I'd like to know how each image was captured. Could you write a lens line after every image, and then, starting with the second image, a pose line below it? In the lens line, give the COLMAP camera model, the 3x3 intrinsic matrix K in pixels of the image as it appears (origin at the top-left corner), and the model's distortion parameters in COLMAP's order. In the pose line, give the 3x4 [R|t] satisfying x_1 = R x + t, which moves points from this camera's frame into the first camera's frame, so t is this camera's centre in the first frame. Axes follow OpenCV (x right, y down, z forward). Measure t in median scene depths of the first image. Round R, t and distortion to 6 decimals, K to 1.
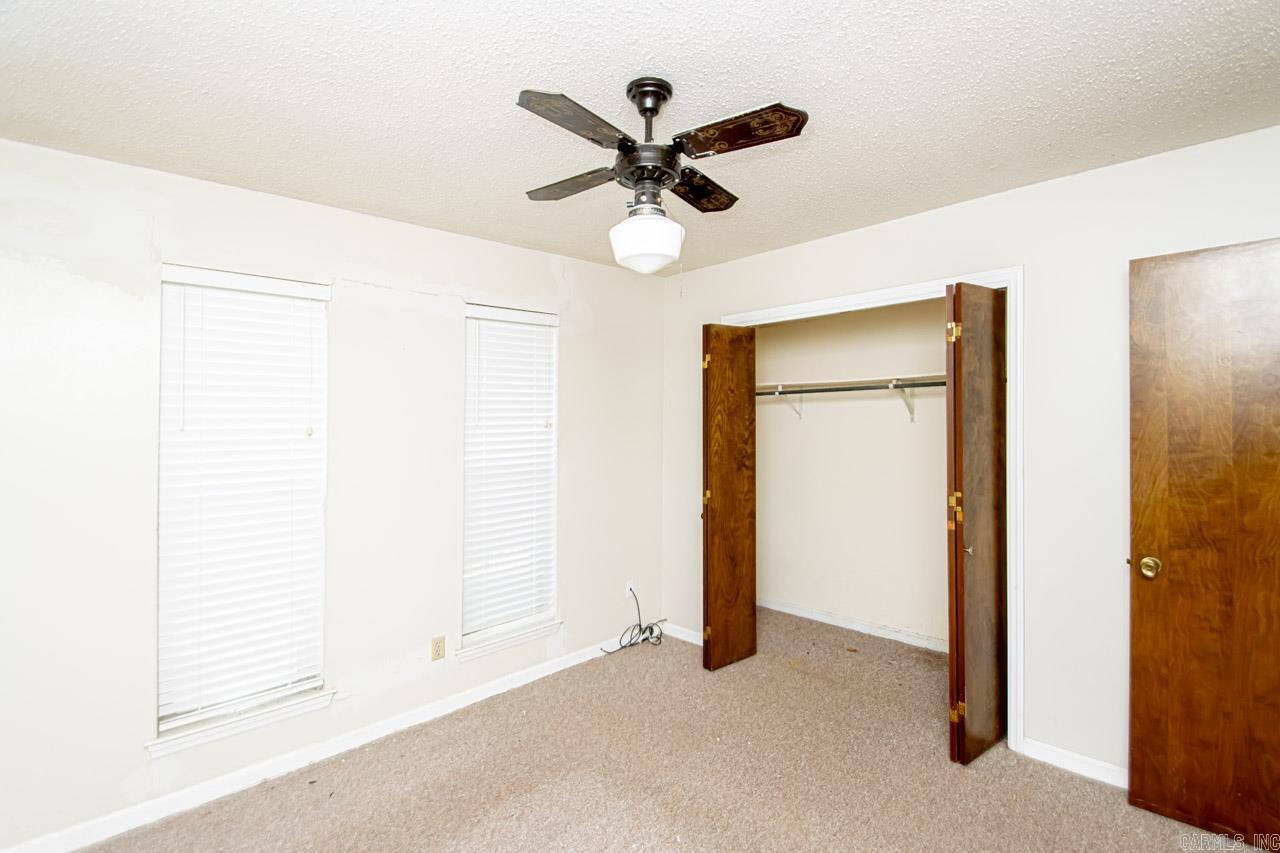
lens RADIAL K [[590.7, 0, 663.1], [0, 590.7, 403.8], [0, 0, 1]] dist [0.018924, -0.018010]
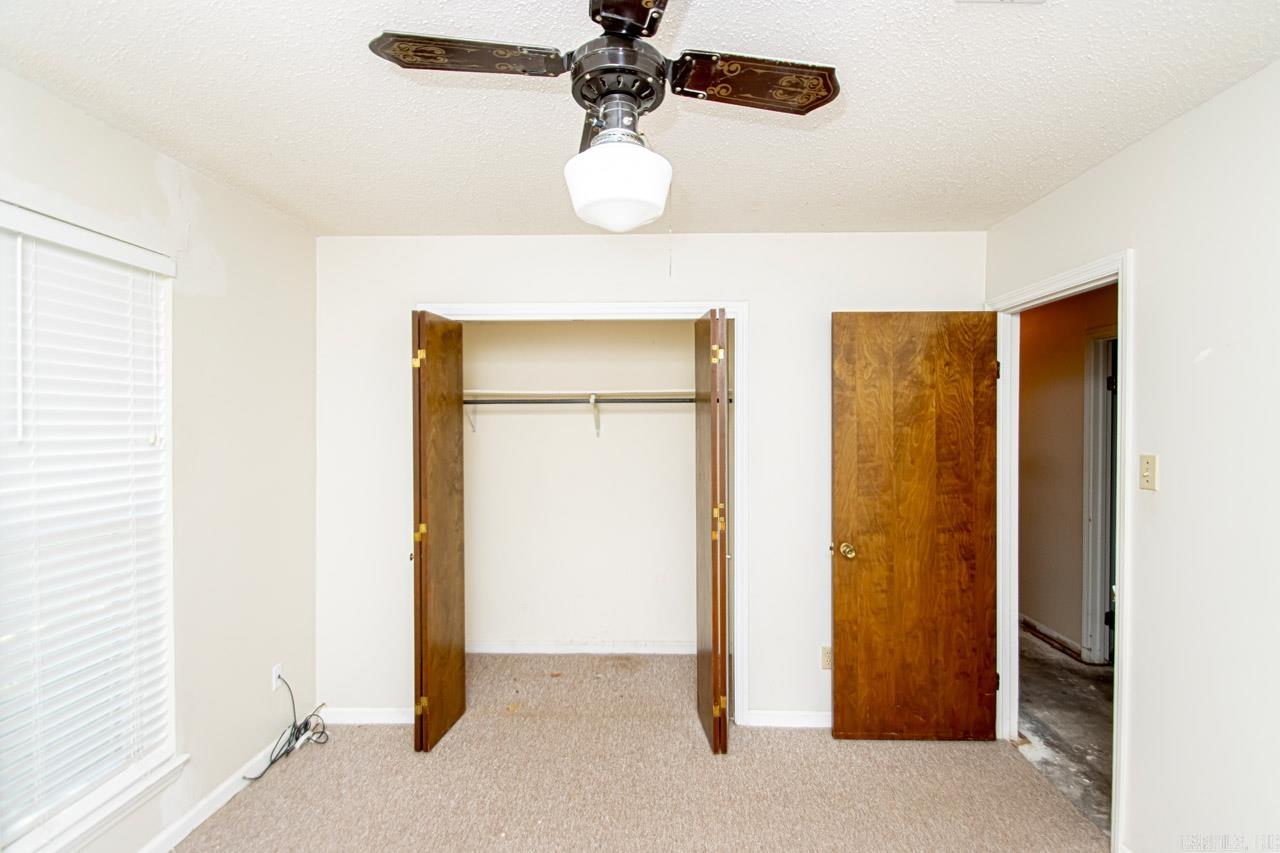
lens RADIAL K [[586.6, 0, 640.0], [0, 586.6, 426.5], [0, 0, 1]] dist [0.016362, -0.017888]
pose [[0.726221, 0.013763, 0.687324, -0.254892], [-0.028882, 0.999528, 0.010502, 0.001194], [-0.686855, -0.027478, 0.726275, 0.243507]]
